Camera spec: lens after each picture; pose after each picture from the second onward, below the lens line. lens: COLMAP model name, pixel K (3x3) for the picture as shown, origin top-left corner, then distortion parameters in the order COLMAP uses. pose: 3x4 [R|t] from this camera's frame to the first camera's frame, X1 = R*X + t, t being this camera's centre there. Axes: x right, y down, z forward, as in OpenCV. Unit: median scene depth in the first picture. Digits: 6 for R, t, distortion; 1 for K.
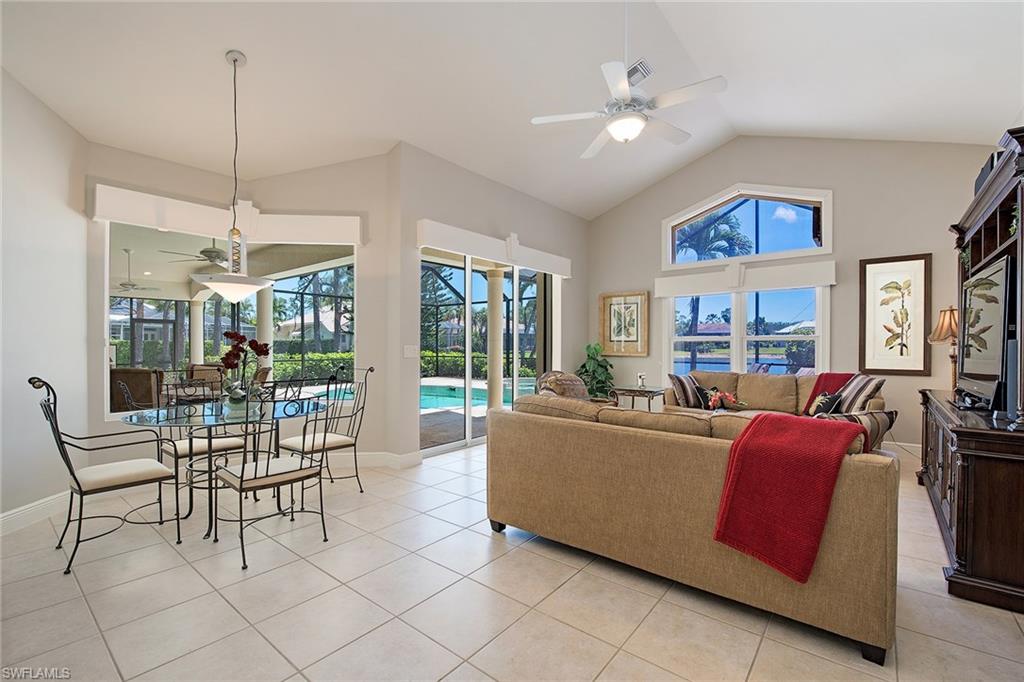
lens RADIAL K [[458.1, 0, 508.7], [0, 458.1, 344.1], [0, 0, 1]] dist [-0.001886, -0.000274]
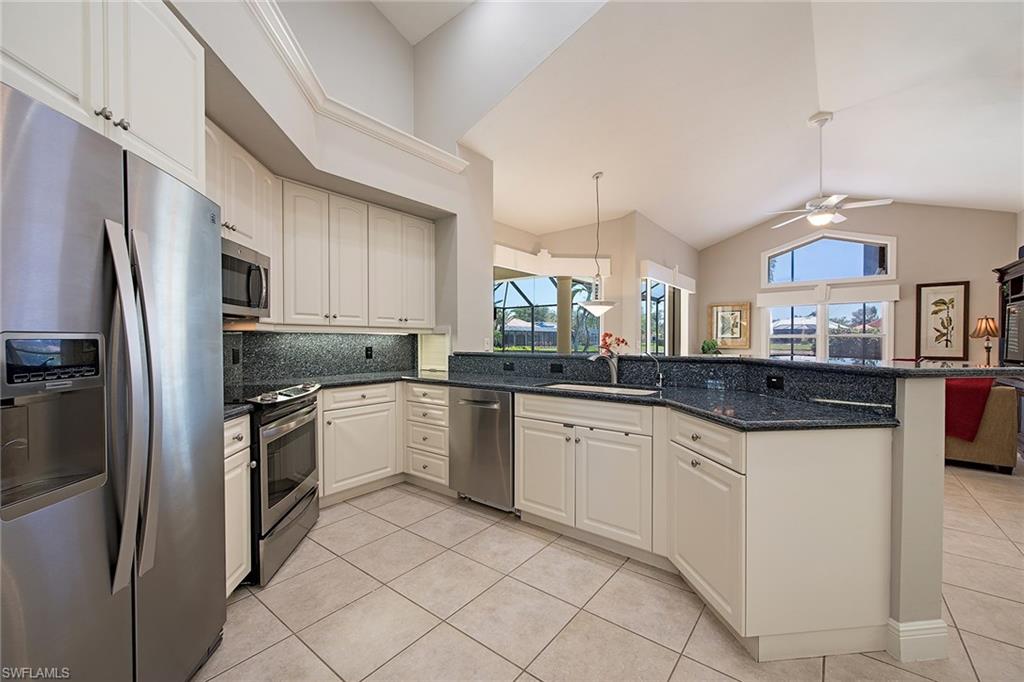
lens RADIAL K [[416.6, 0, 513.7], [0, 416.6, 344.9], [0, 0, 1]] dist [0.002157, 0.000334]
pose [[0.999984, 0.001185, 0.005511, -0.591238], [-0.001234, 0.999959, 0.008977, 0.005394], [-0.005500, -0.008984, 0.999945, -0.385473]]
